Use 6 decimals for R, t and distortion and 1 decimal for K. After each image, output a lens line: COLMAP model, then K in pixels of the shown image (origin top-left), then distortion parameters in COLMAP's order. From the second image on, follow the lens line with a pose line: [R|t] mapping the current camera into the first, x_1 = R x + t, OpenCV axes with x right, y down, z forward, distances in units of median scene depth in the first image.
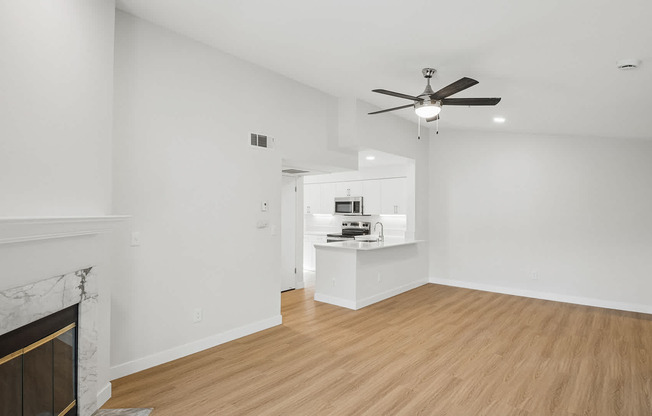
lens RADIAL K [[344.0, 0, 321.4], [0, 344.0, 208.6], [0, 0, 1]] dist [0.004493, -0.001400]
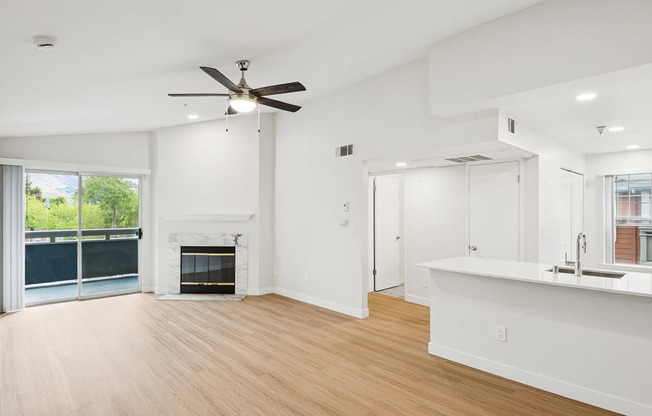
lens RADIAL K [[344.0, 0, 321.4], [0, 344.0, 208.6], [0, 0, 1]] dist [0.004493, -0.001400]
pose [[-0.105939, -0.015079, -0.994258, 1.138331], [0.007565, 0.999844, -0.015970, 0.020638], [0.994344, -0.009214, -0.105808, 1.203243]]
